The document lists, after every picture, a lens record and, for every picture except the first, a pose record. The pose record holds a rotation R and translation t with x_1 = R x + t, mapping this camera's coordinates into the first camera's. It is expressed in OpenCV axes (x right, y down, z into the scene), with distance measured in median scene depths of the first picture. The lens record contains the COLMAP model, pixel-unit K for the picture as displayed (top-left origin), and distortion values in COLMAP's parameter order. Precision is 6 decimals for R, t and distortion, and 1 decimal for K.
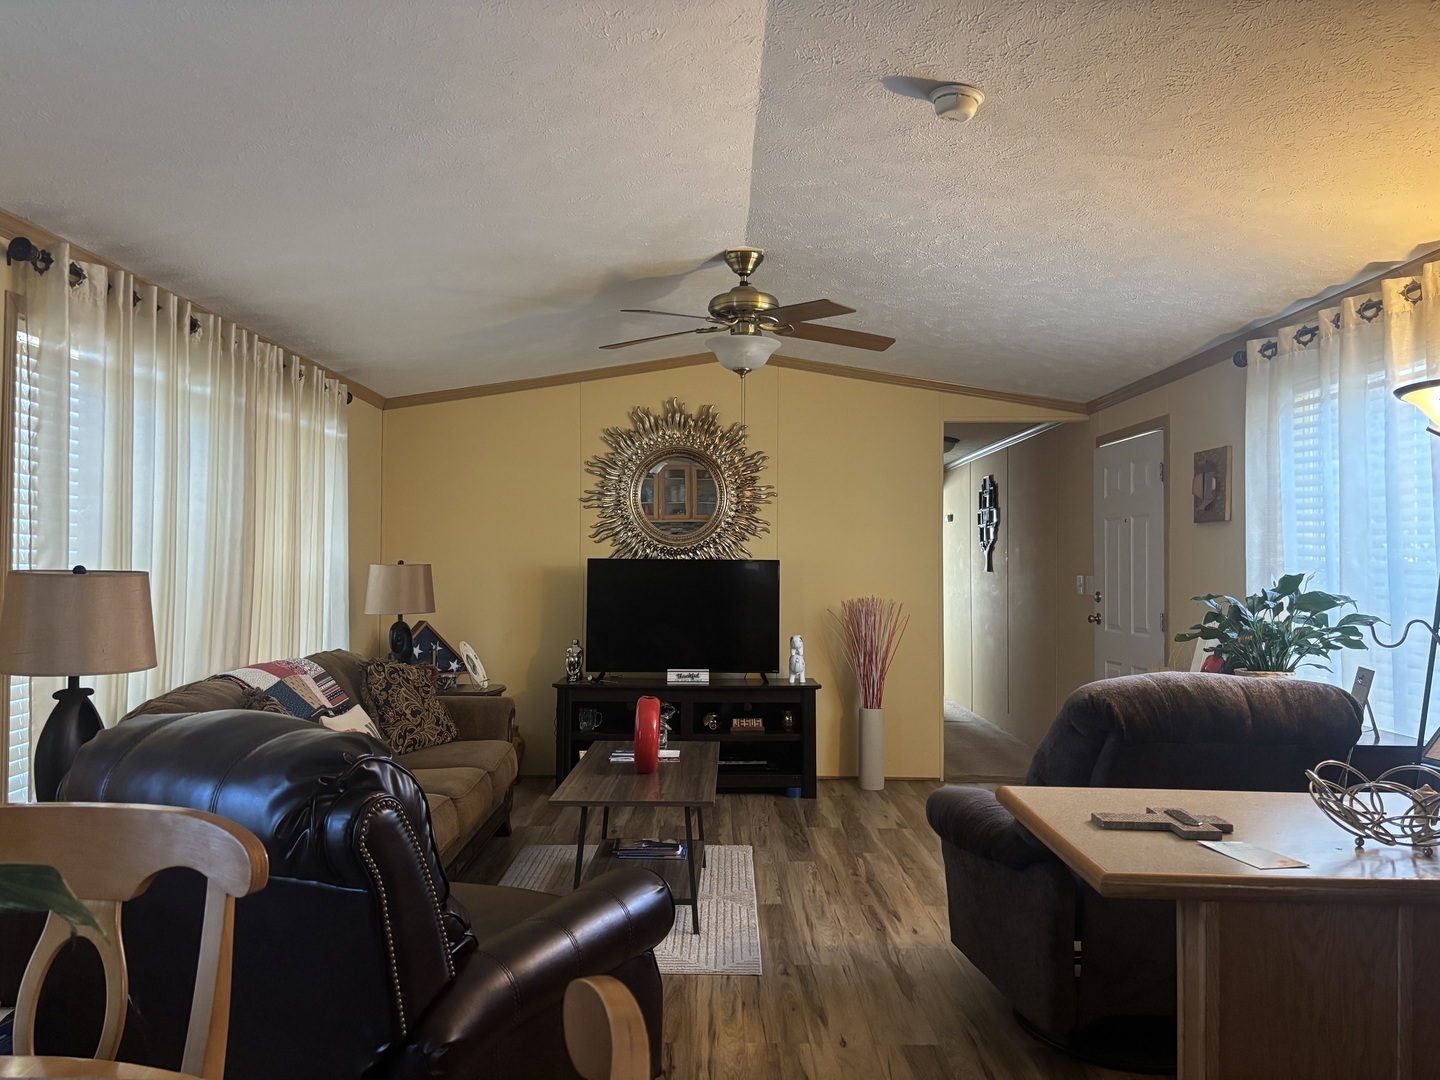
lens RADIAL K [[1094.7, 0, 710.7], [0, 1094.7, 537.2], [0, 0, 1]] dist [0.032888, -0.000685]
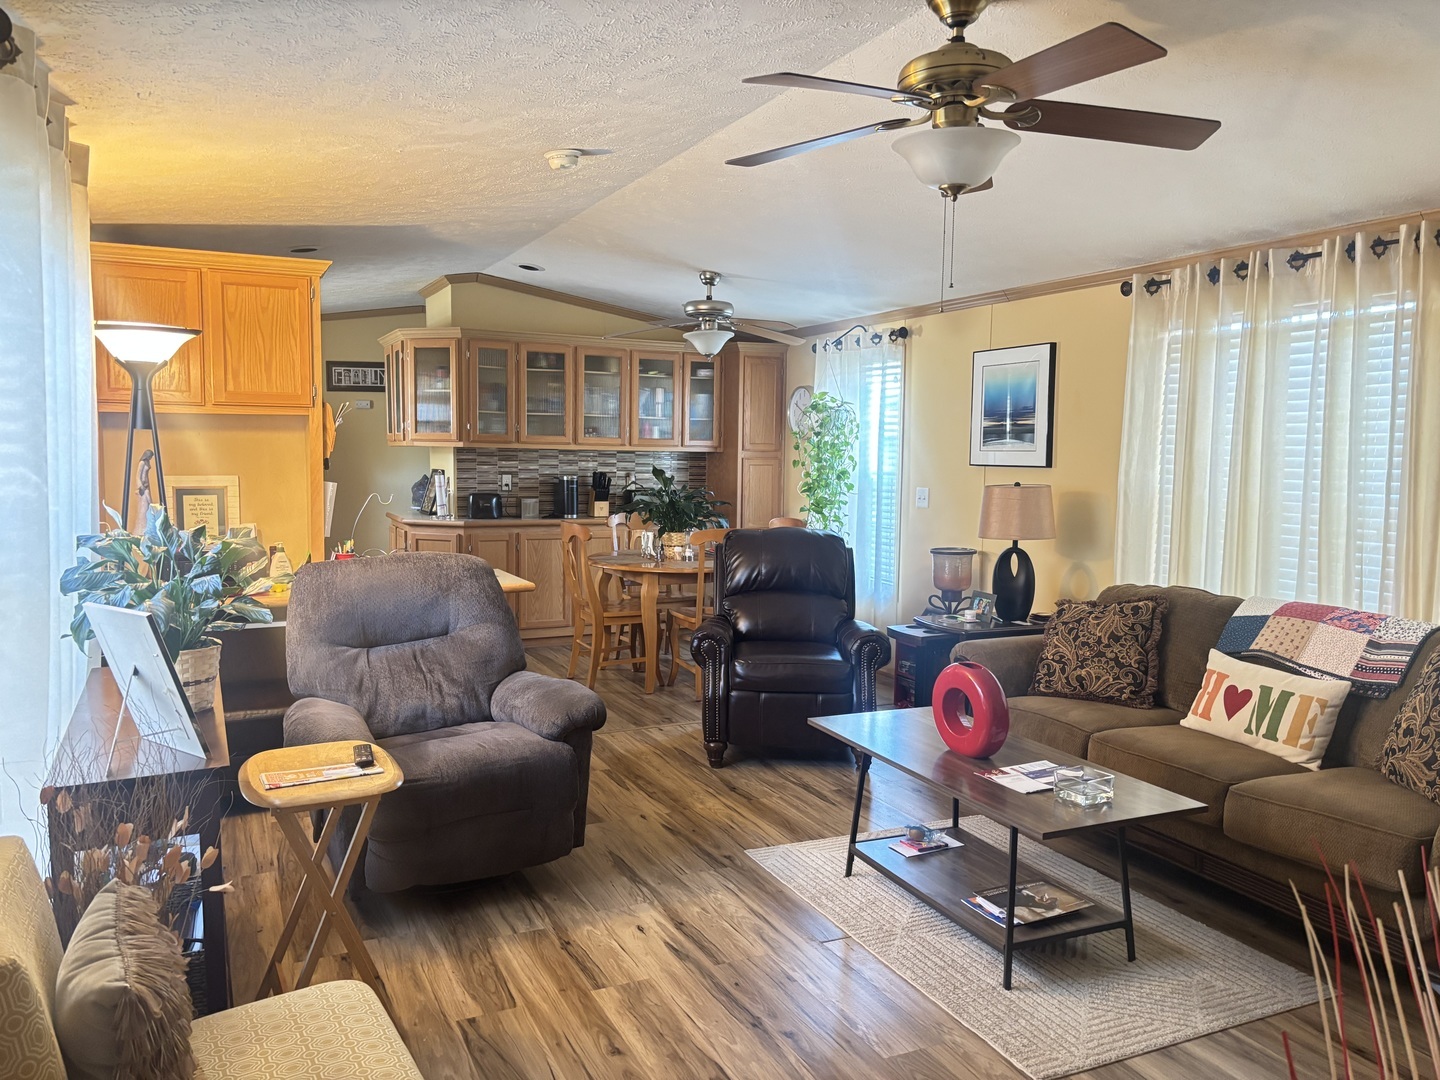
lens RADIAL K [[1094.7, 0, 716.5], [0, 1094.7, 540.0], [0, 0, 1]] dist [0.032888, -0.000685]
pose [[-0.903457, 0.021271, -0.428151, 0.512684], [-0.008623, 0.997664, 0.067761, 0.003995], [0.428593, 0.064911, -0.901163, 1.855715]]
